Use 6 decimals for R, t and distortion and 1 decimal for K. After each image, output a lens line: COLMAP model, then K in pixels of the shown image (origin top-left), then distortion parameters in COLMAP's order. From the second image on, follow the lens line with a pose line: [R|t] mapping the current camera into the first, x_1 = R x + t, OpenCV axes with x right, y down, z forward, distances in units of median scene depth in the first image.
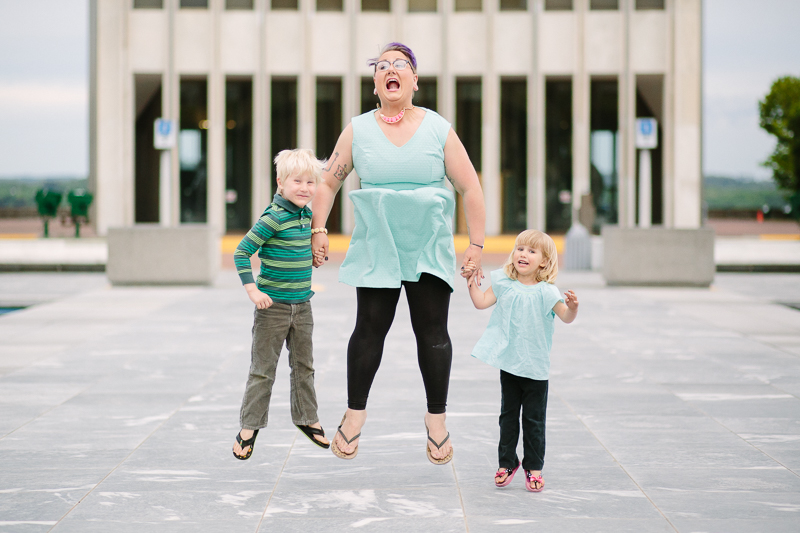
lens RADIAL K [[1869.0, 0, 400.0], [0, 1869.0, 266.5], [0, 0, 1]] dist [-0.097093, -1.085836]
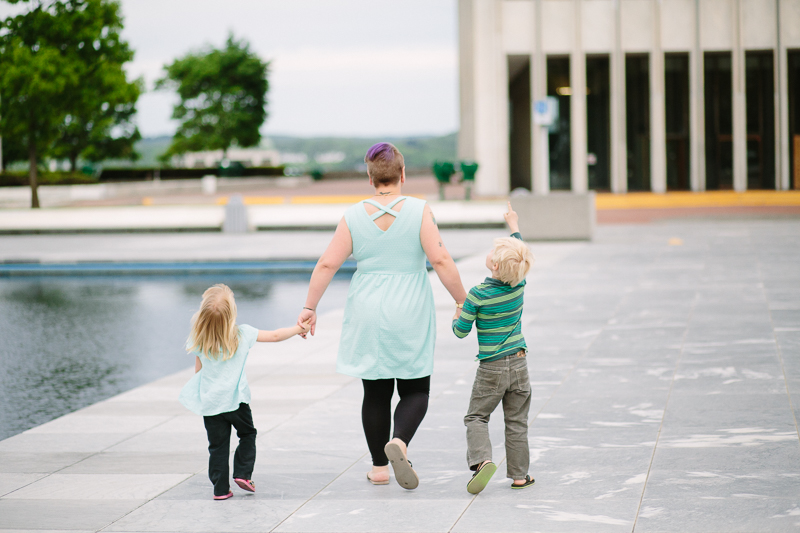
lens RADIAL K [[1869.0, 0, 400.0], [0, 1869.0, 266.5], [0, 0, 1]] dist [-0.097093, -1.085836]
pose [[0.983639, -0.011955, -0.179752, -0.002494], [0.017256, 0.999460, 0.027951, -0.010006], [0.179321, -0.030596, 0.983315, -0.264688]]
